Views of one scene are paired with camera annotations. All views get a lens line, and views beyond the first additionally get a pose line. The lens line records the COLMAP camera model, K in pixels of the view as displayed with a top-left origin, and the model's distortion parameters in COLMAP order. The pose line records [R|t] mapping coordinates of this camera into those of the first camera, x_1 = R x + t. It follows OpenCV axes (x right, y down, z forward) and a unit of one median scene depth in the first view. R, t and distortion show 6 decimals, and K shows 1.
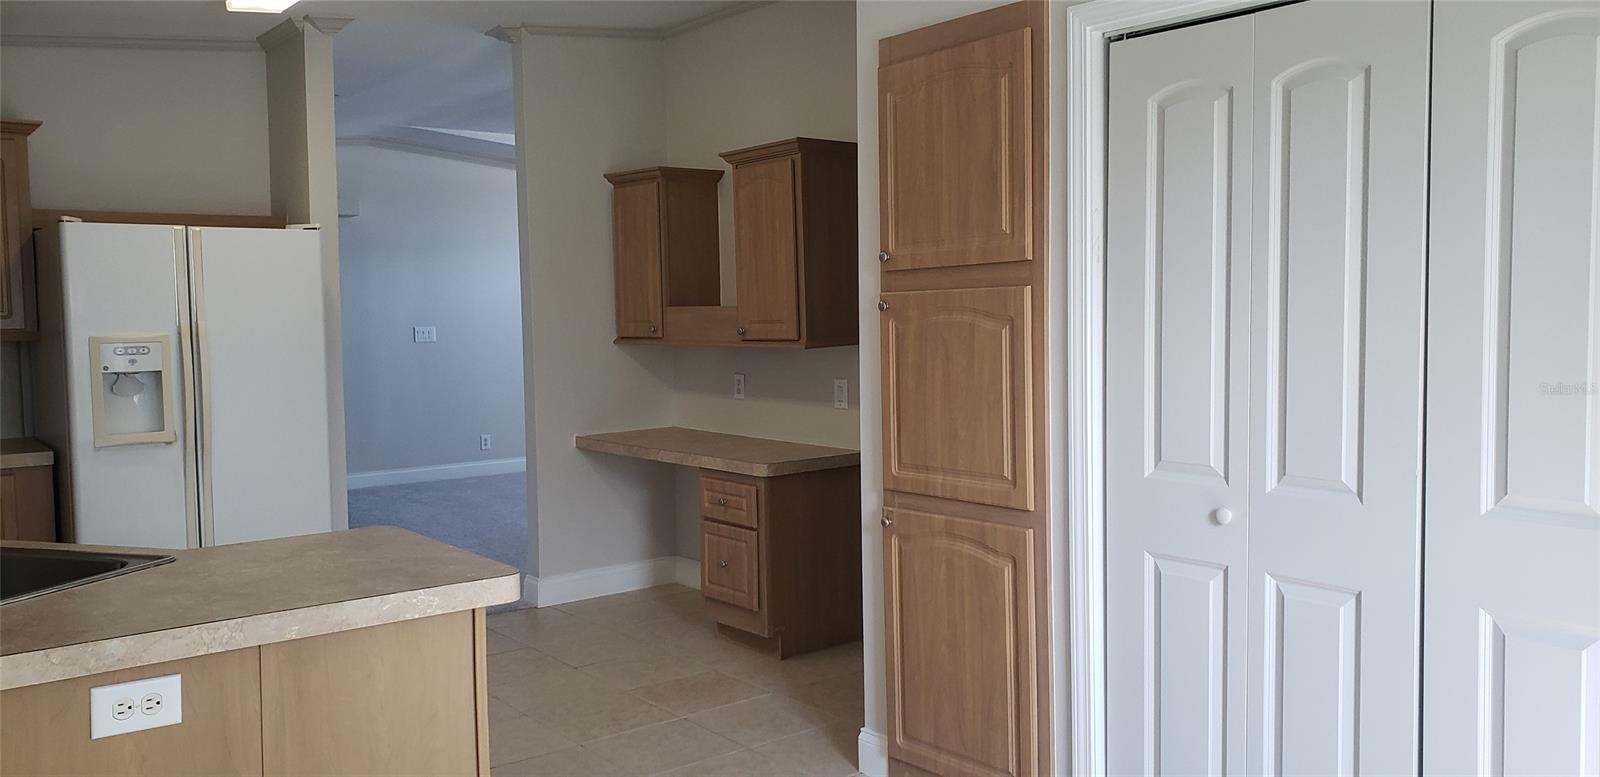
lens RADIAL K [[1268.8, 0, 800.0], [0, 1268.8, 388.5], [0, 0, 1]] dist [0.120243, -0.155523]
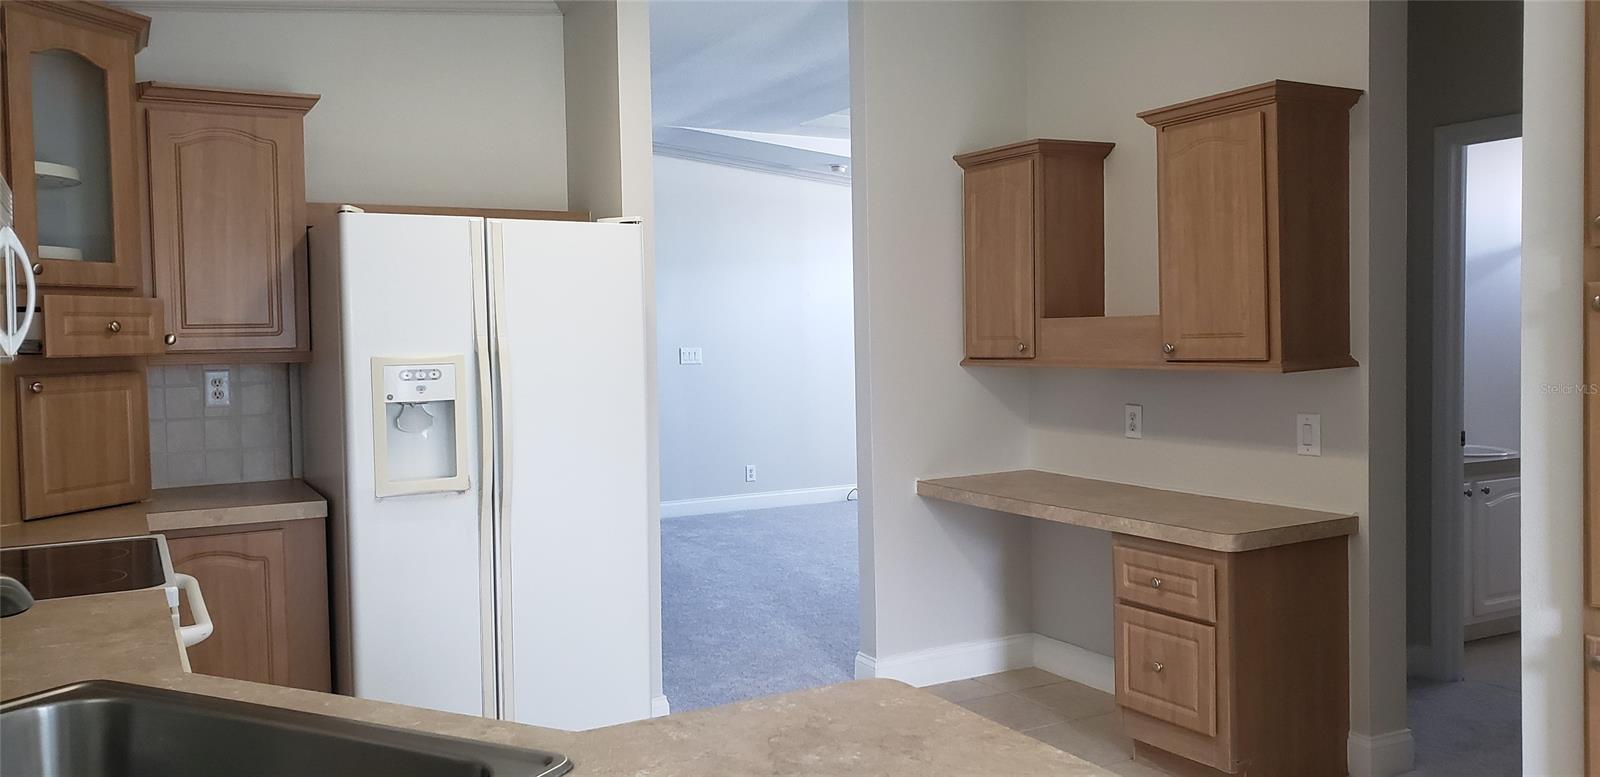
lens RADIAL K [[1235.3, 0, 800.0], [0, 1235.3, 388.5], [0, 0, 1]] dist [0.216560, -0.794910]
pose [[0.988458, 0.004279, -0.151435, -0.153538], [-0.006812, 0.999845, -0.016206, -0.009027], [0.151342, 0.017050, 0.988334, 0.251805]]
